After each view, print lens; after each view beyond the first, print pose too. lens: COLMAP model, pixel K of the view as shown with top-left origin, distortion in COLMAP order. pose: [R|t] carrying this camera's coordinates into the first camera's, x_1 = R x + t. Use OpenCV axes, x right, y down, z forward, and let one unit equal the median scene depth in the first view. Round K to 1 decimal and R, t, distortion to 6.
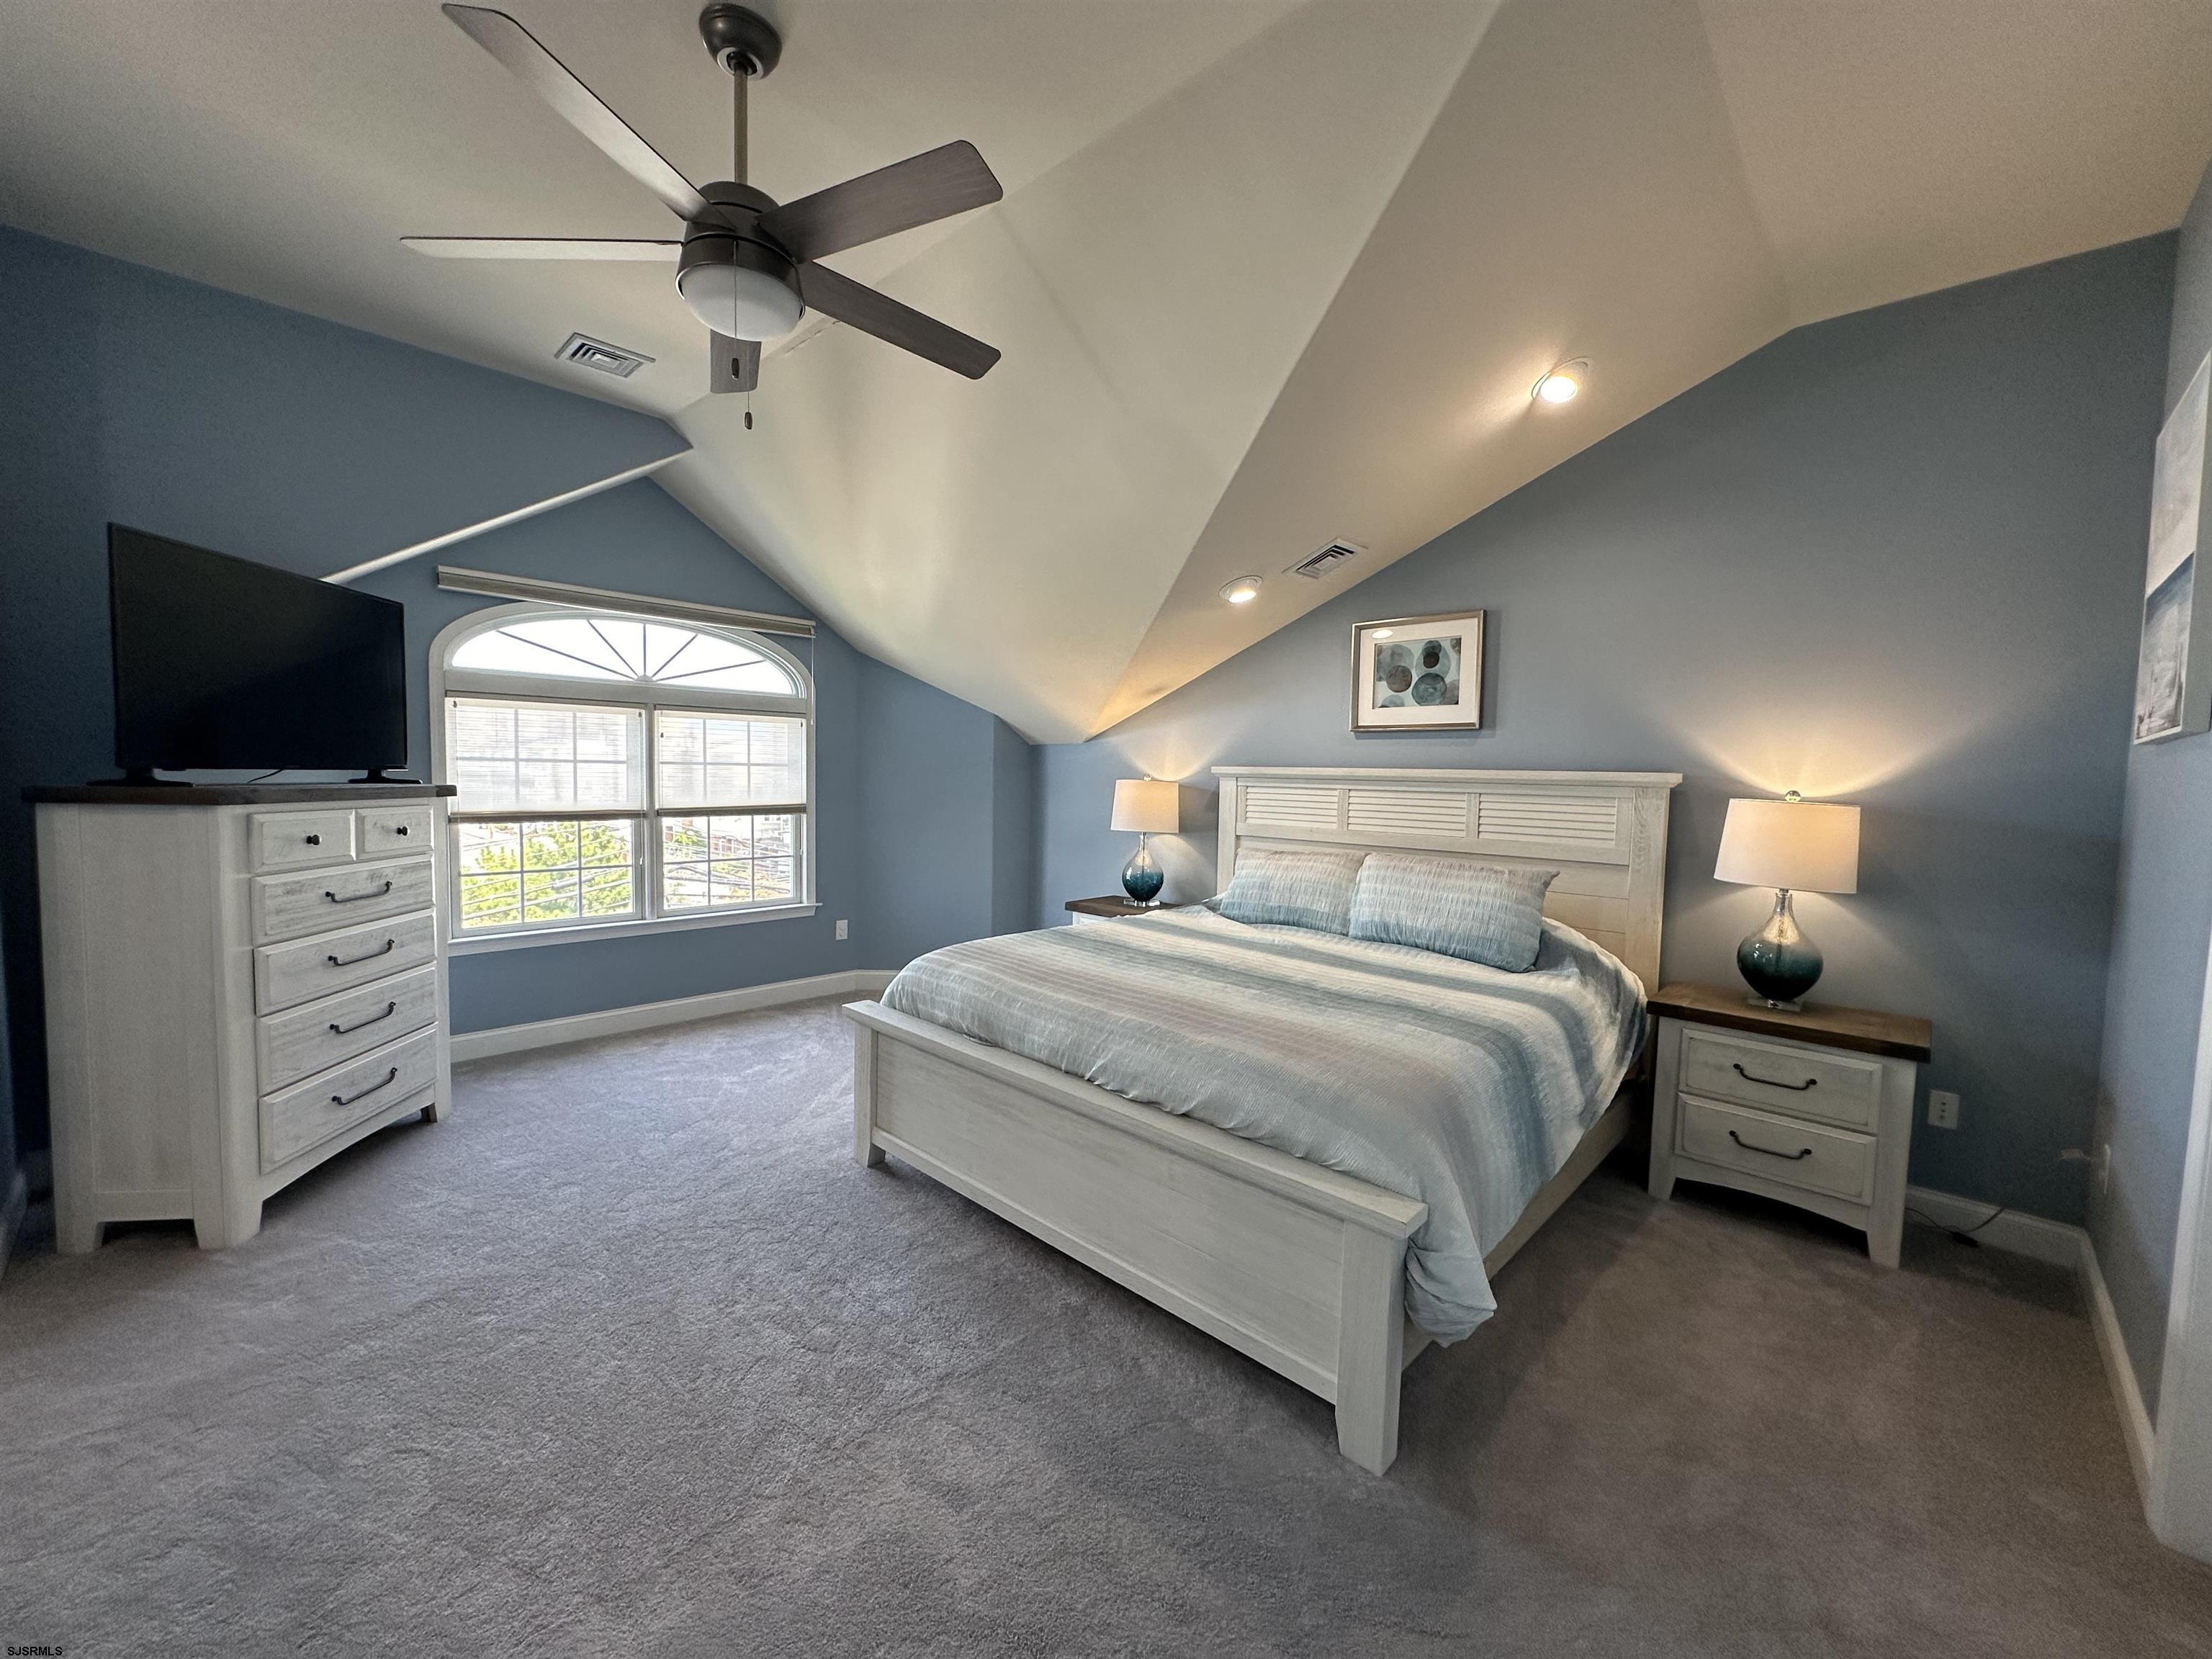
lens RADIAL K [[879.5, 0, 1104.1], [0, 879.5, 824.0], [0, 0, 1]] dist [-0.002636, 0.000355]
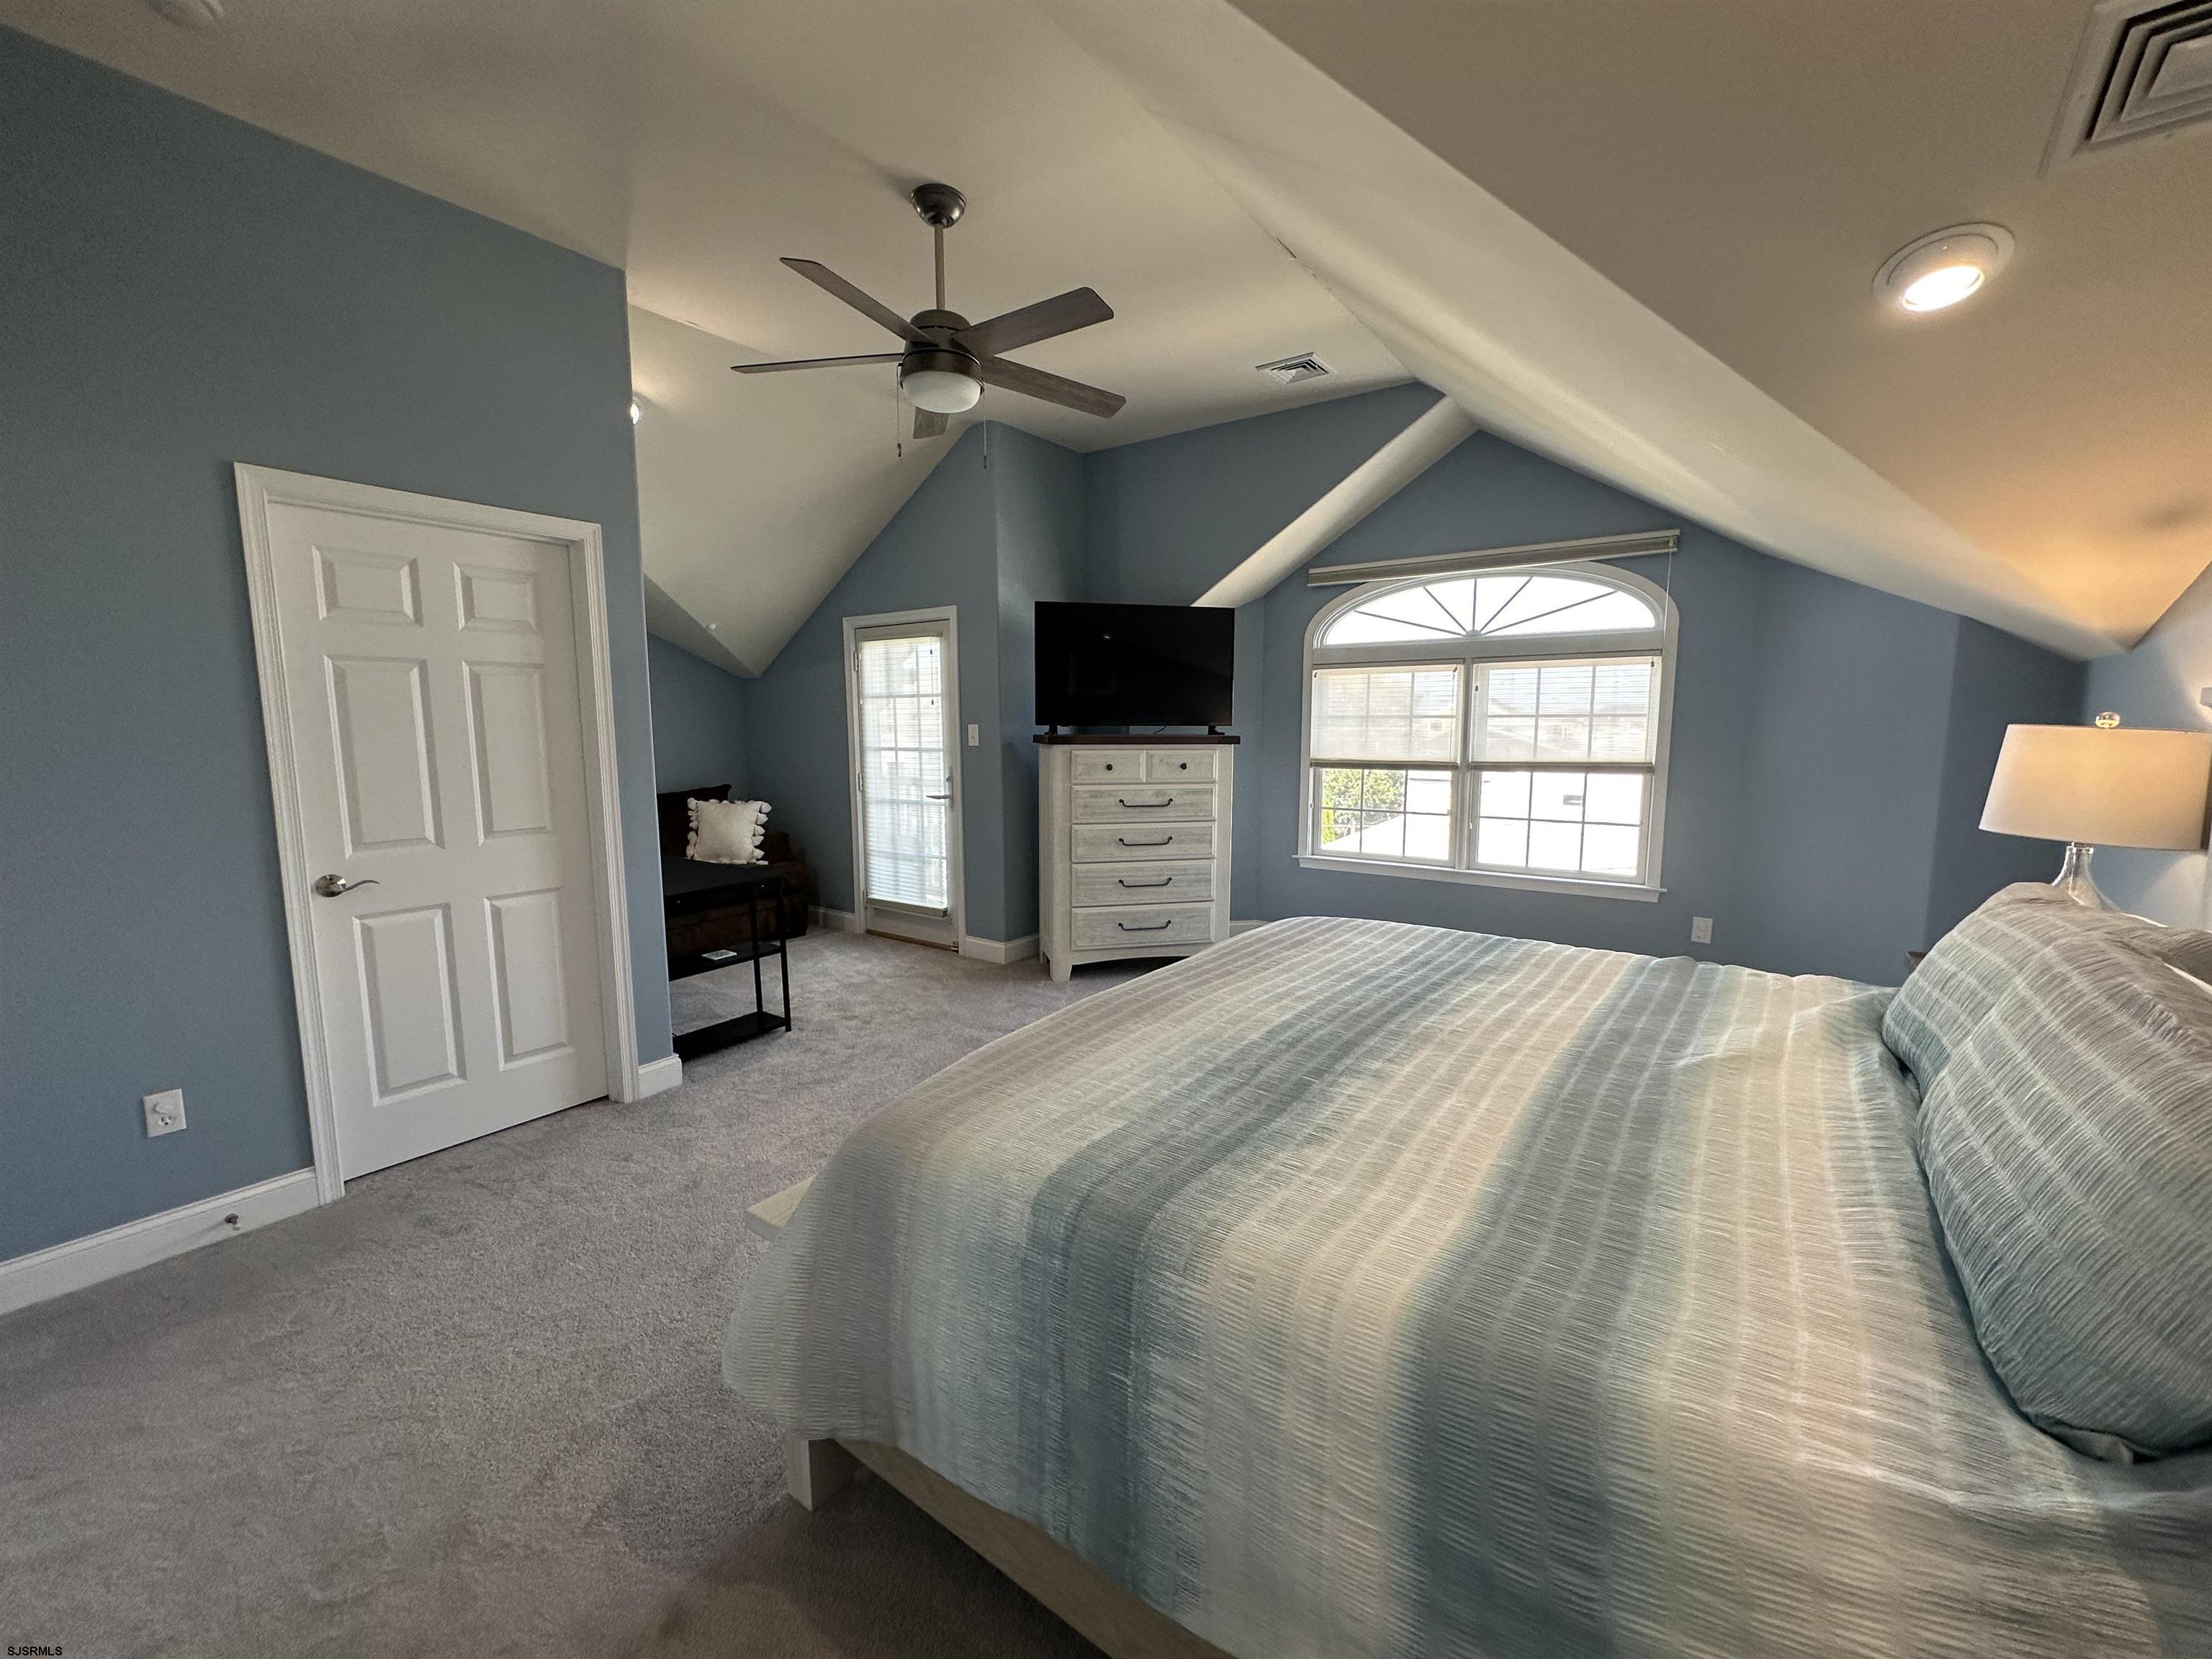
lens RADIAL K [[879.5, 0, 1101.3], [0, 879.5, 828.2], [0, 0, 1]] dist [-0.002636, 0.000355]
pose [[0.138822, 0.101982, -0.985052, 0.450656], [-0.054069, 0.993980, 0.095287, -0.014838], [0.988840, 0.040033, 0.143501, 0.440308]]
